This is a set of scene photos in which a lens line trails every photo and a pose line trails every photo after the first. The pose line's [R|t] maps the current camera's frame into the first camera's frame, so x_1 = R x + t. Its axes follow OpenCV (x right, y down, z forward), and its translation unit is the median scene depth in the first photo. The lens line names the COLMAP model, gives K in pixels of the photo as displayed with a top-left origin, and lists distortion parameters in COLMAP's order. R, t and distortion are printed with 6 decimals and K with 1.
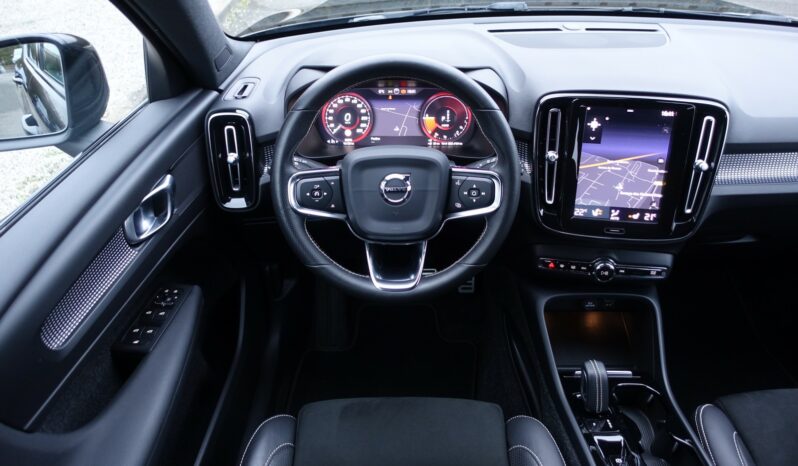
lens RADIAL K [[543.9, 0, 399.0], [0, 543.9, 233.0], [0, 0, 1]] dist [-0.009863, 0.001562]
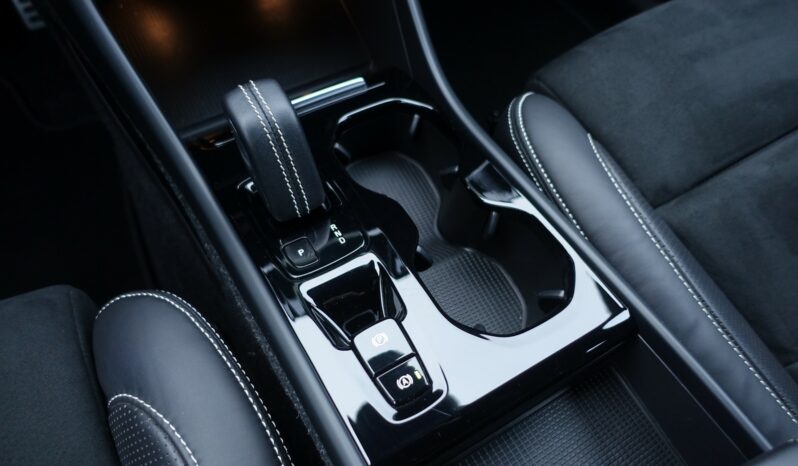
lens RADIAL K [[543.9, 0, 399.0], [0, 543.9, 233.0], [0, 0, 1]] dist [-0.009863, 0.001562]
pose [[0.864294, -0.405414, 0.297716, 0.297436], [0.227891, 0.843286, 0.486759, 0.168967], [-0.448399, -0.352856, 0.821237, 0.638886]]
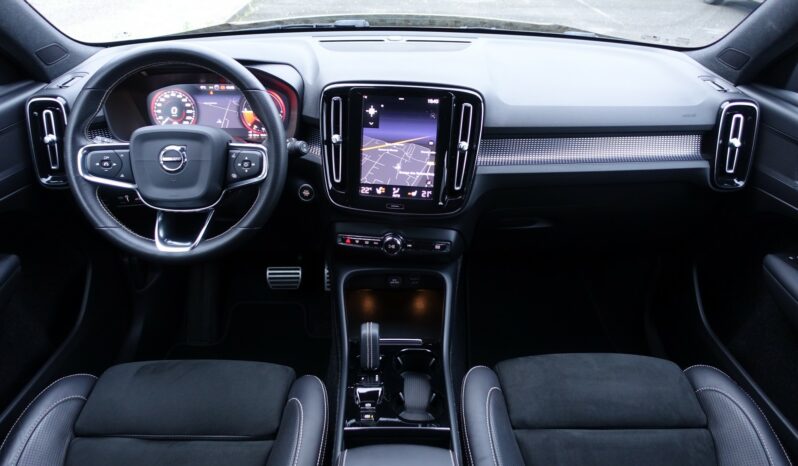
lens RADIAL K [[543.9, 0, 399.0], [0, 543.9, 233.0], [0, 0, 1]] dist [-0.009863, 0.001562]
pose [[0.999878, 0.004828, 0.014869, 0.395639], [-0.003522, 0.996234, -0.086638, 0.148752], [-0.015231, 0.086575, 0.996129, -0.104250]]
